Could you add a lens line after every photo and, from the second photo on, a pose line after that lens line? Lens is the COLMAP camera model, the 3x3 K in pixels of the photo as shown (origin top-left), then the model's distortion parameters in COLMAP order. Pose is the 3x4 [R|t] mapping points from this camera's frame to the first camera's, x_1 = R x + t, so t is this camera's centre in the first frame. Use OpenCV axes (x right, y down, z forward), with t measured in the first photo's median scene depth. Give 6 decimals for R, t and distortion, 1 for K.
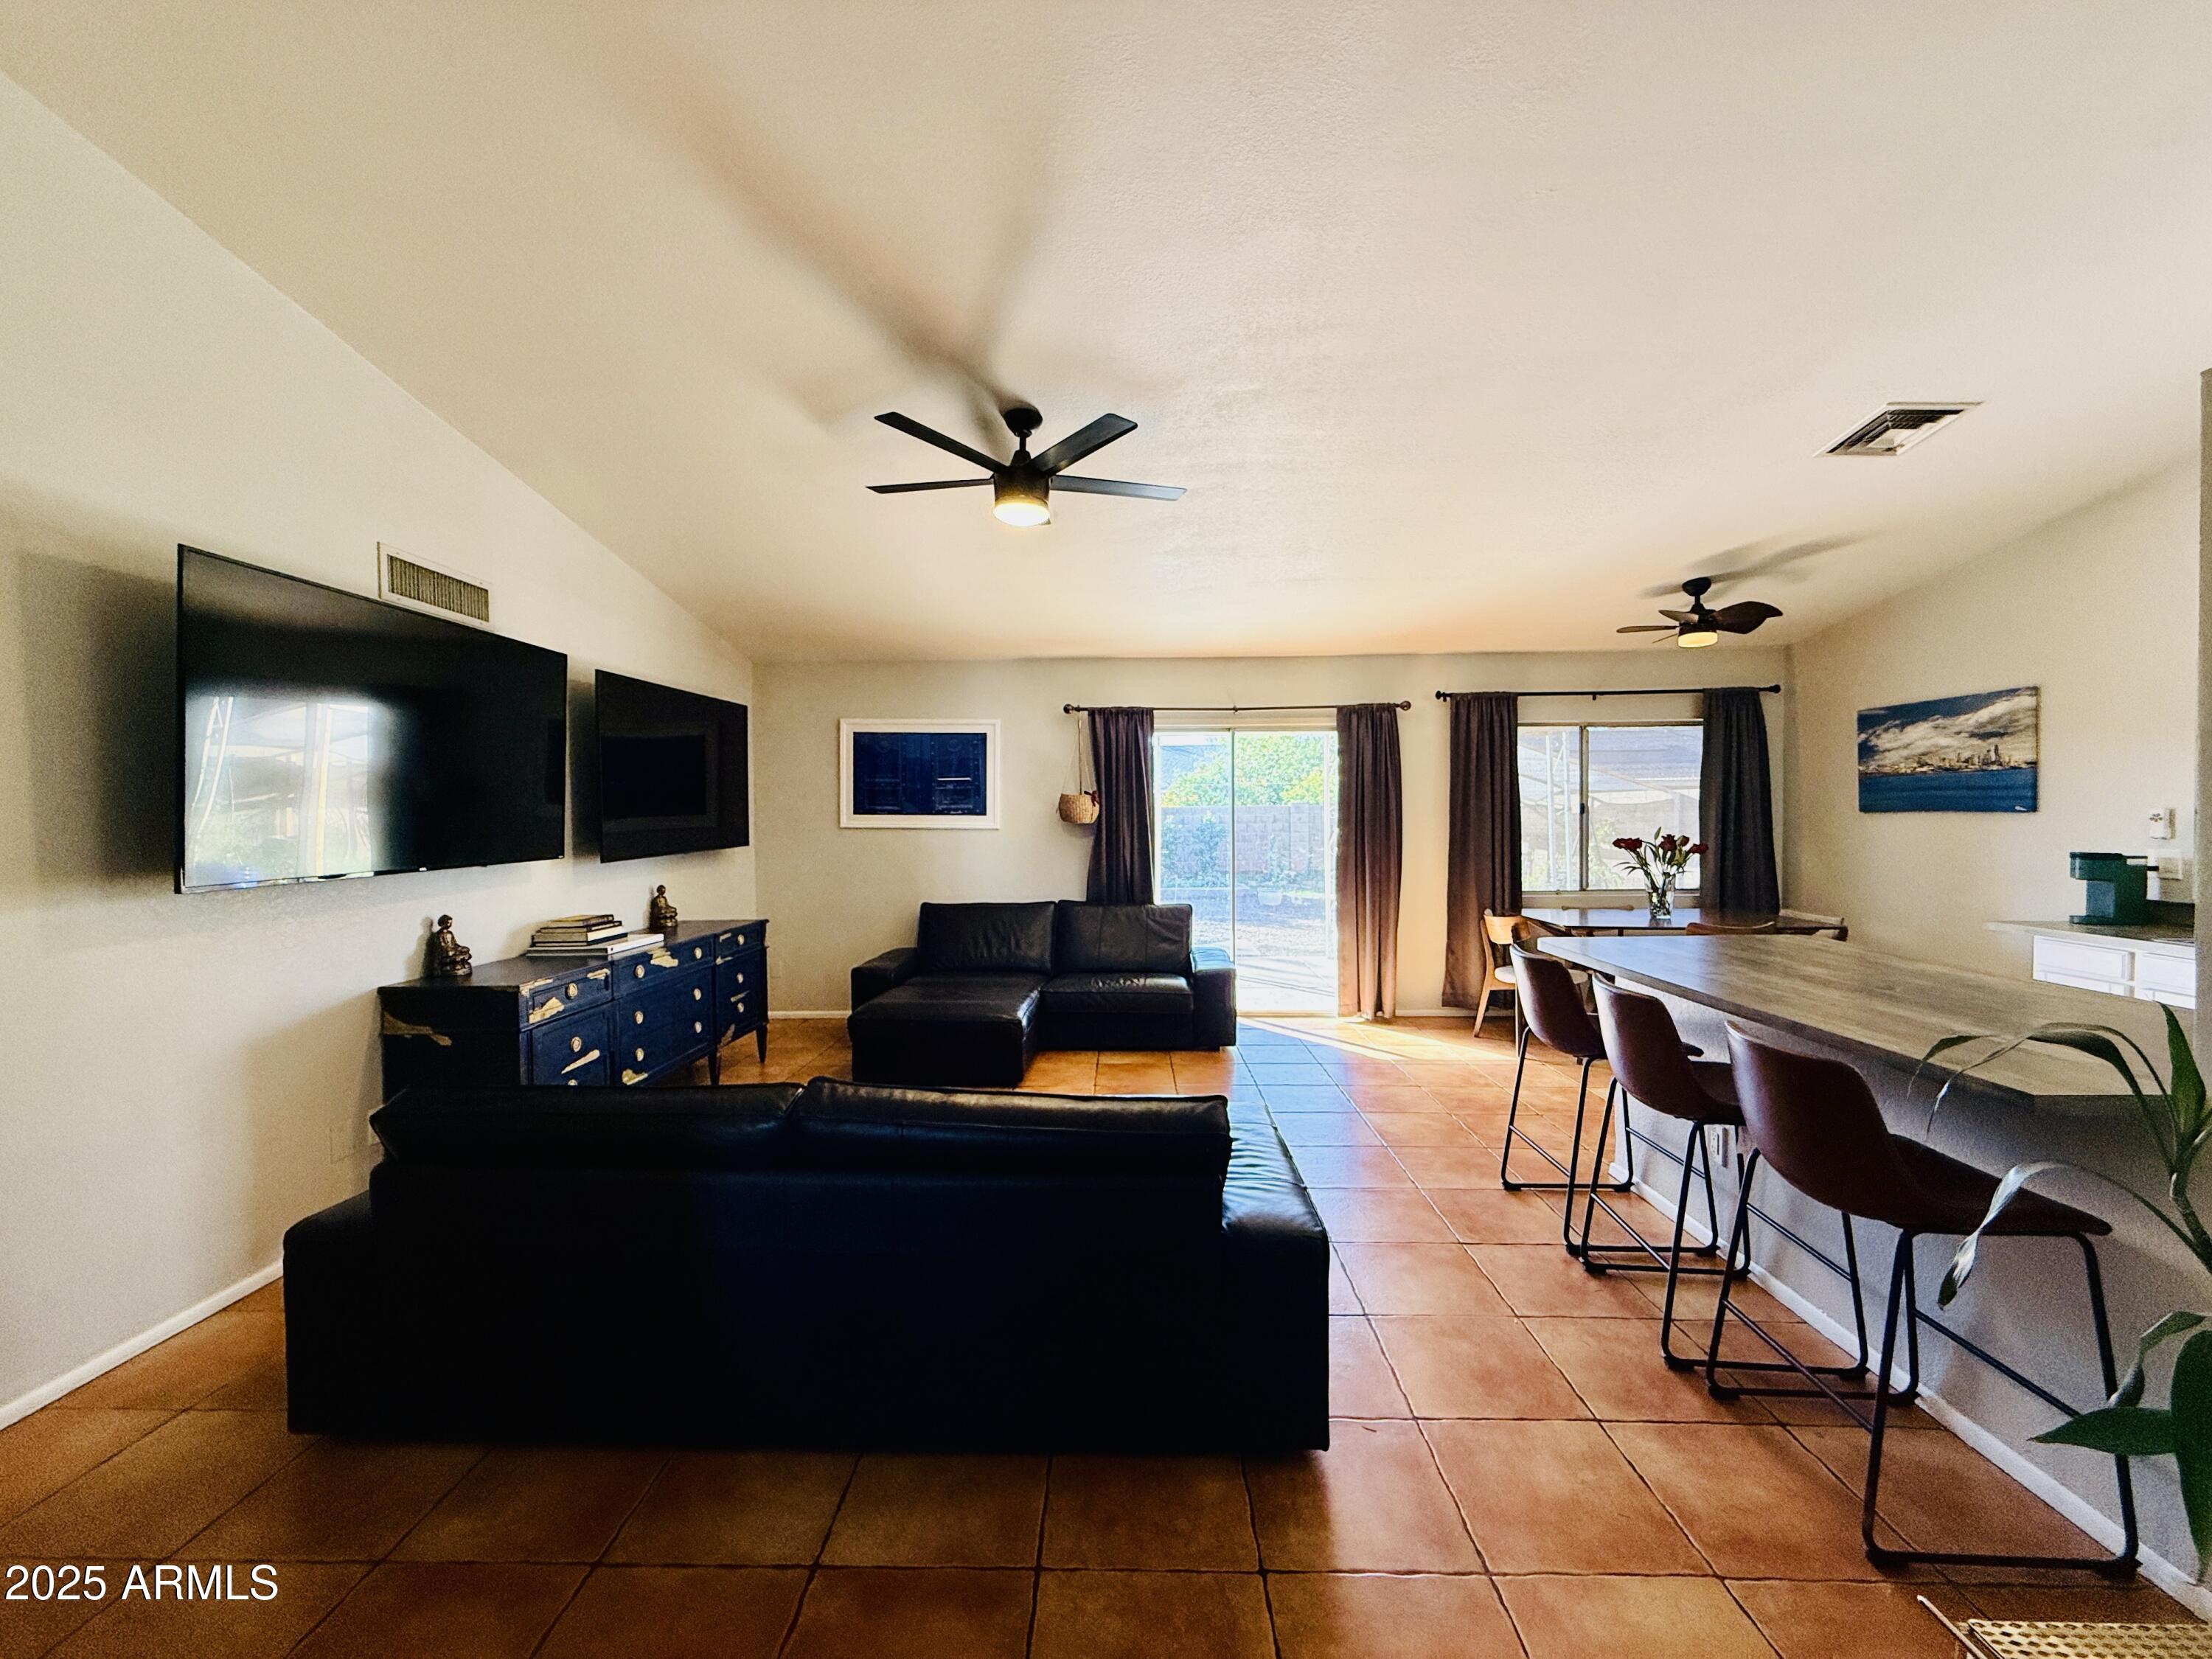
lens RADIAL K [[885.1, 0, 1103.7], [0, 885.1, 821.8], [0, 0, 1]] dist [0.001147, 0.000059]
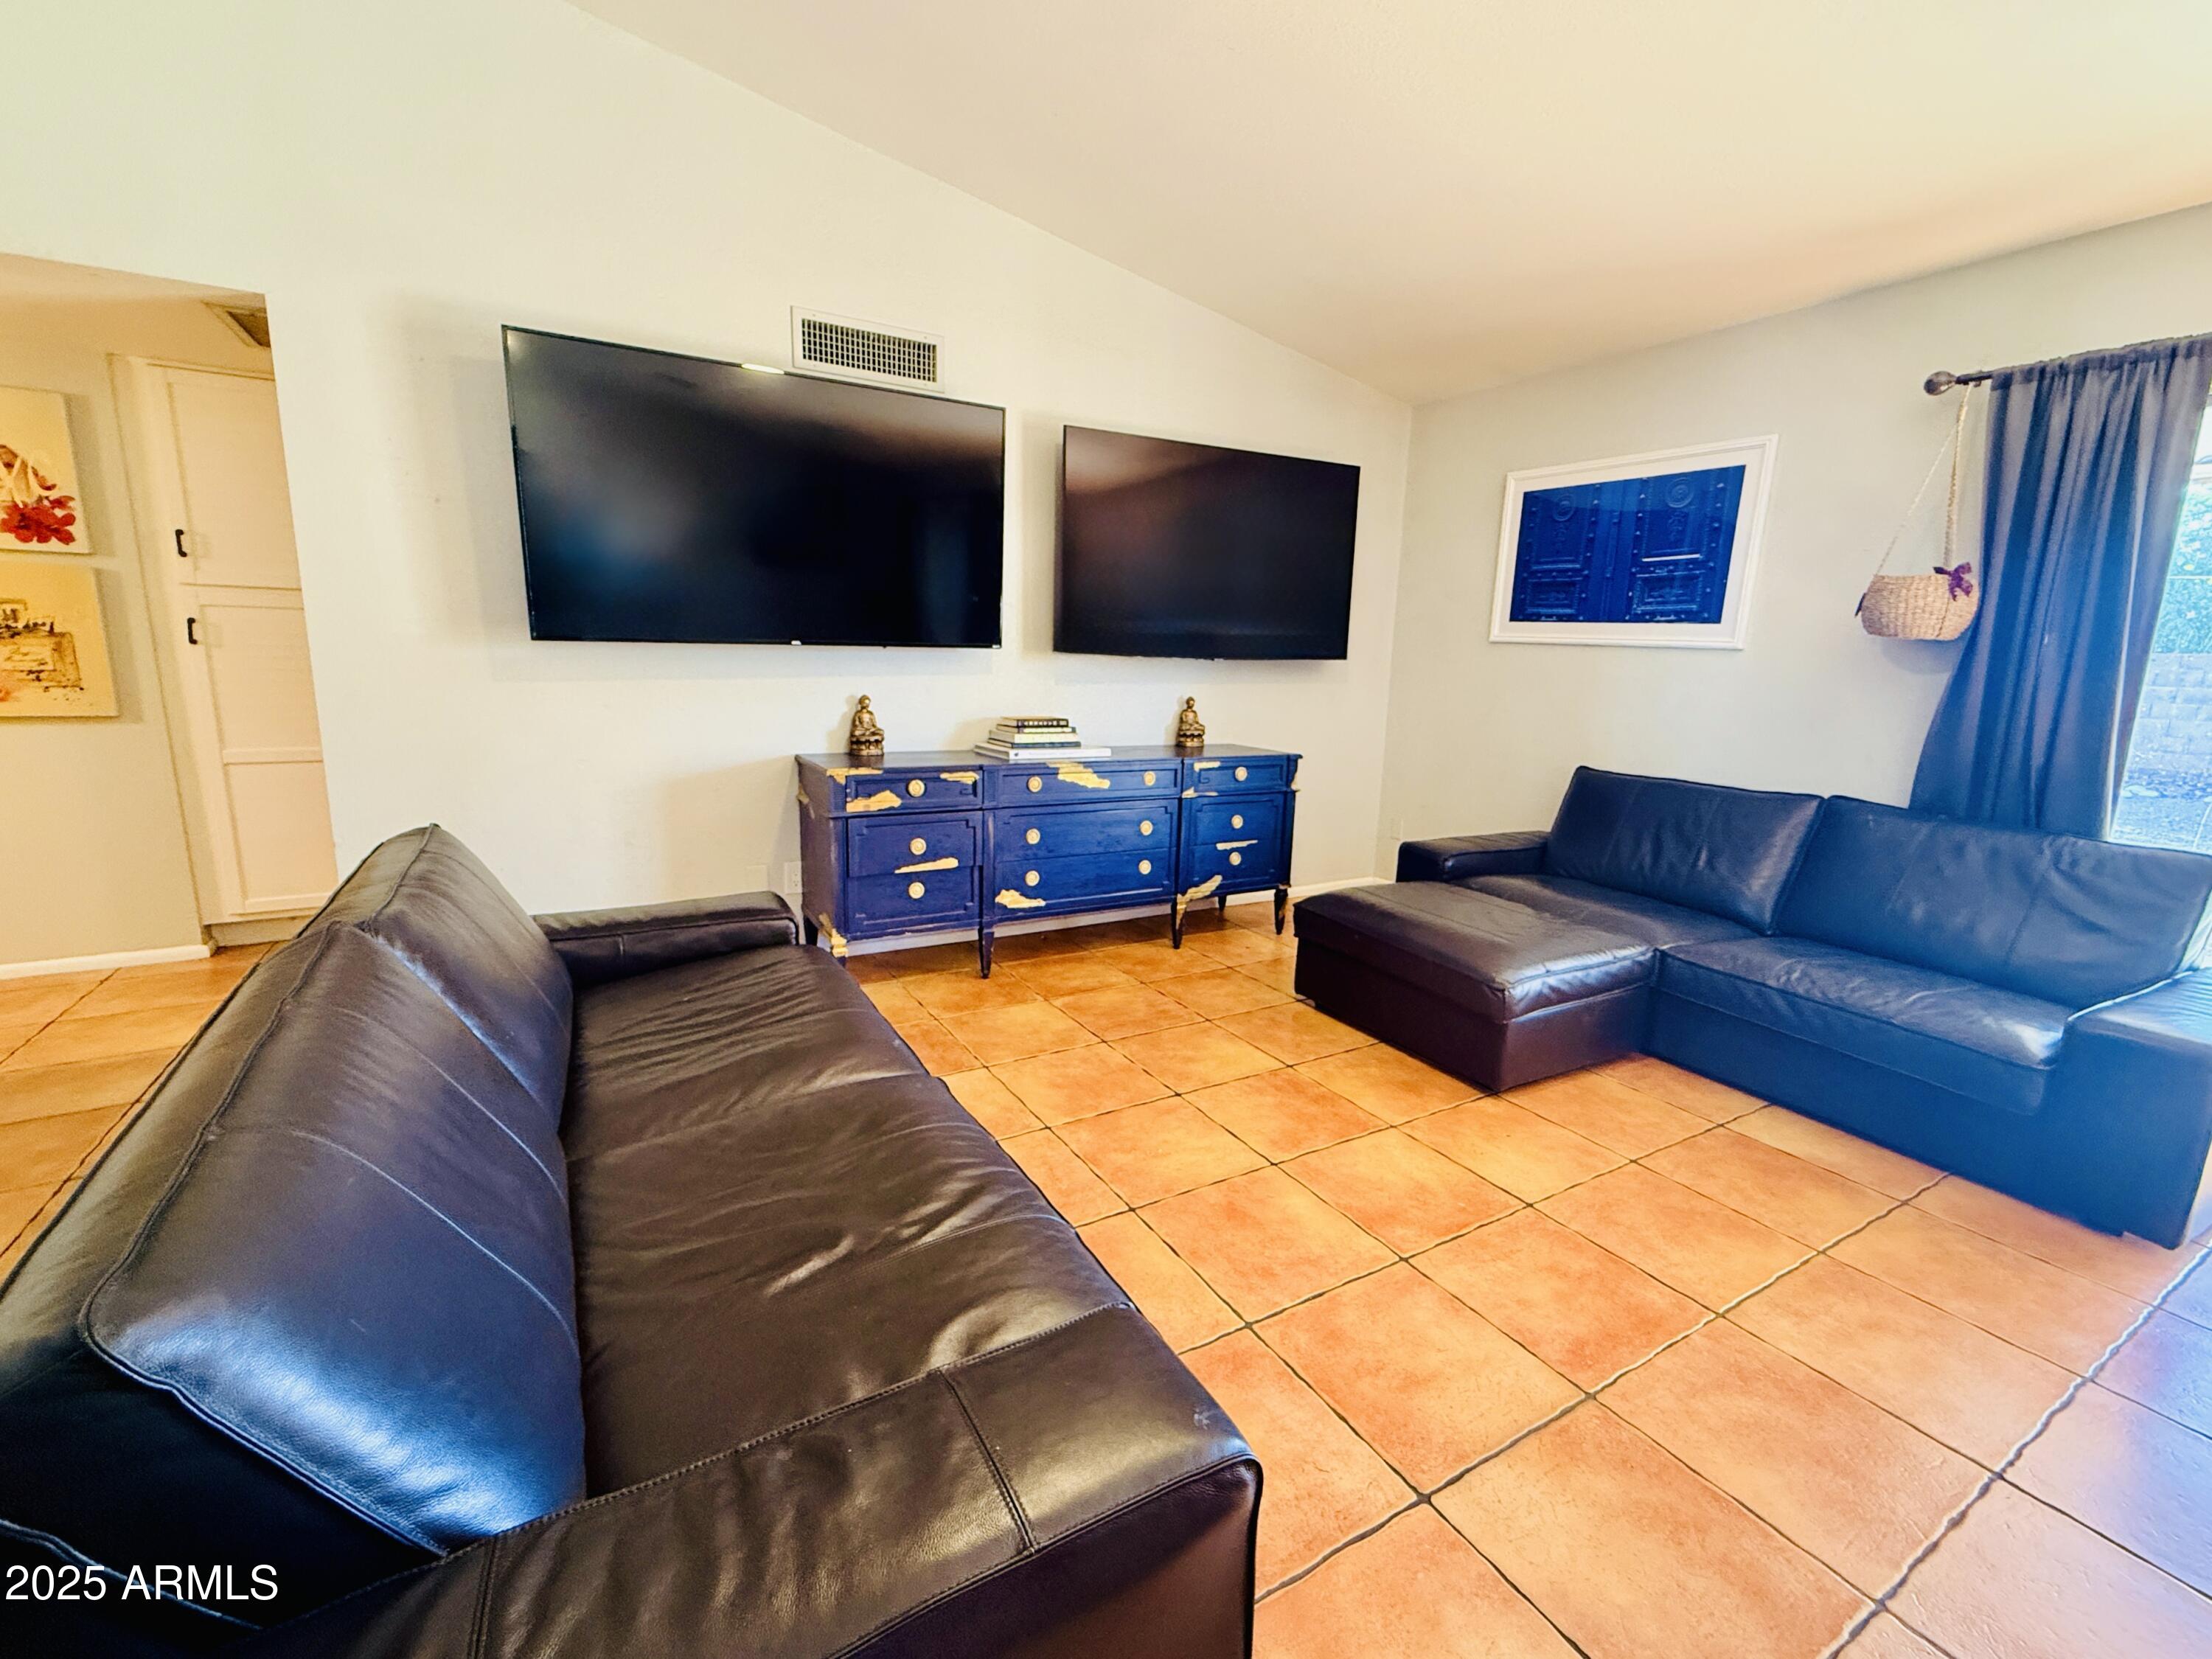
lens RADIAL K [[940.0, 0, 1106.6], [0, 940.0, 822.2], [0, 0, 1]] dist [0.000865, -0.000017]
pose [[0.522624, 0.179743, -0.833401, 0.217521], [-0.040347, 0.981643, 0.186414, 0.024896], [0.851608, -0.063799, 0.520282, 0.451475]]
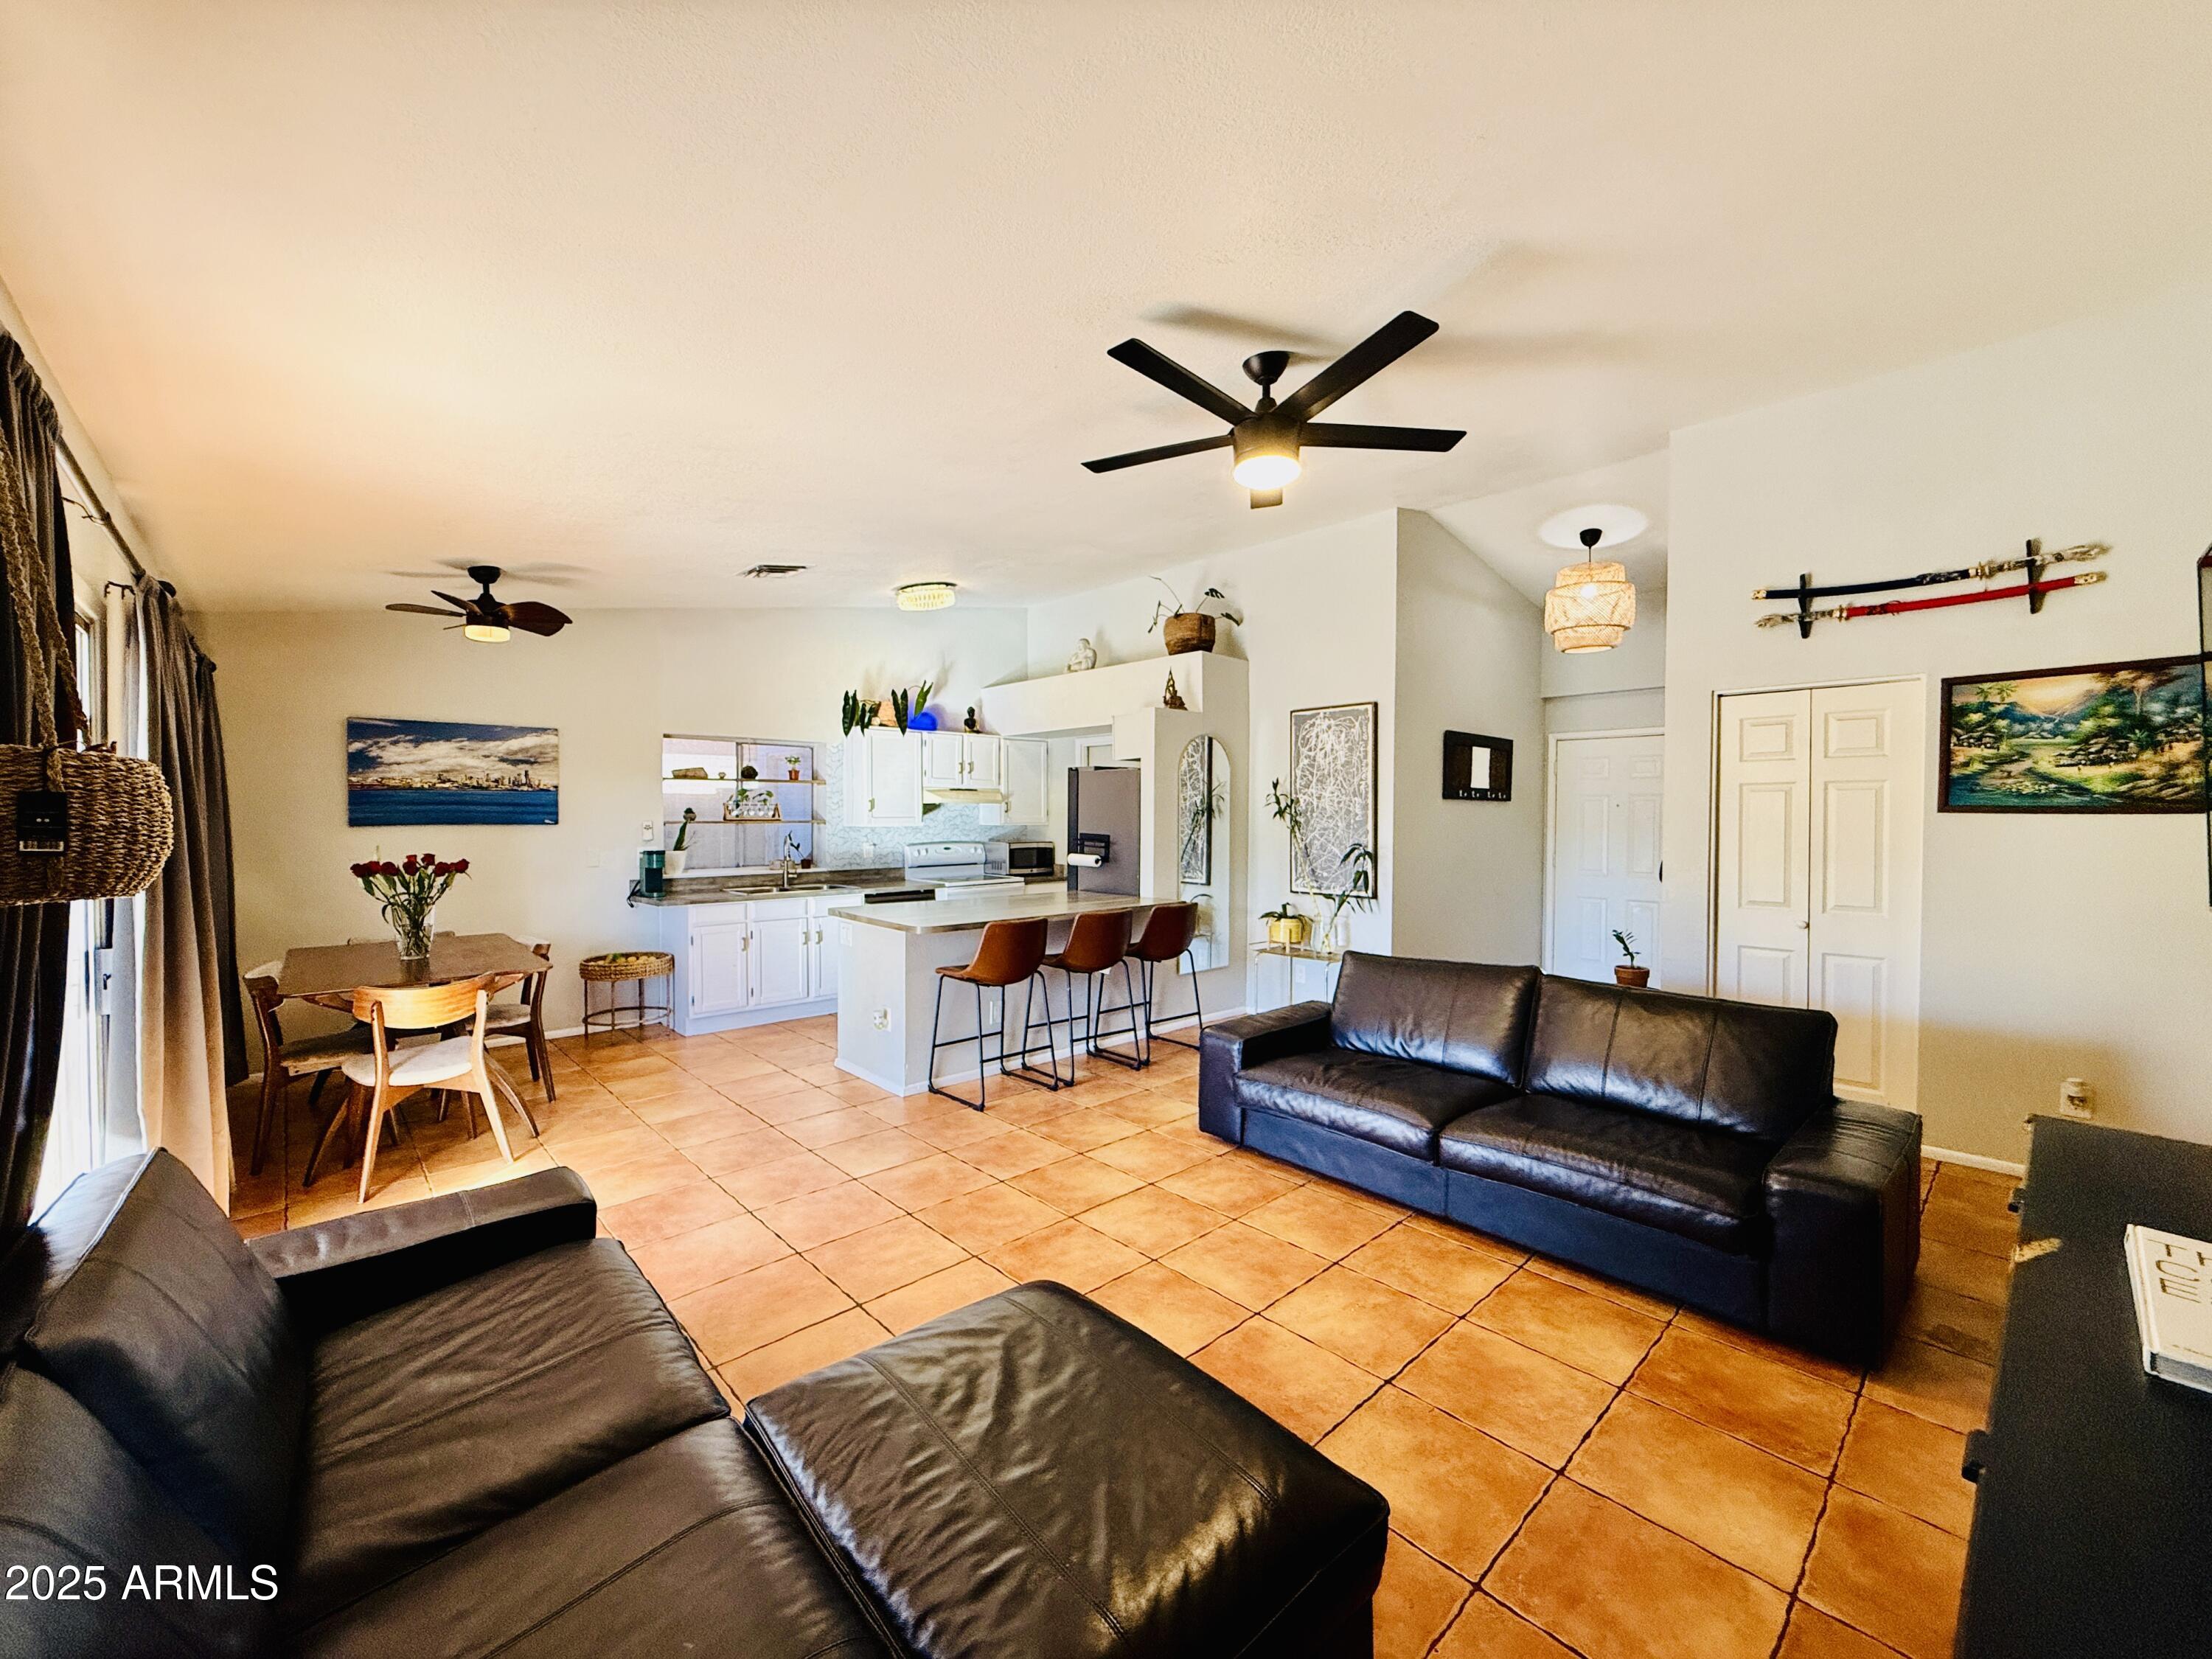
lens RADIAL K [[885.1, 0, 1102.0], [0, 885.1, 826.7], [0, 0, 1]] dist [0.001147, 0.000059]
pose [[-0.692282, -0.005862, 0.721604, -0.408683], [0.011121, 0.999762, 0.018792, -0.020415], [-0.721542, 0.021035, -0.692051, 1.175184]]
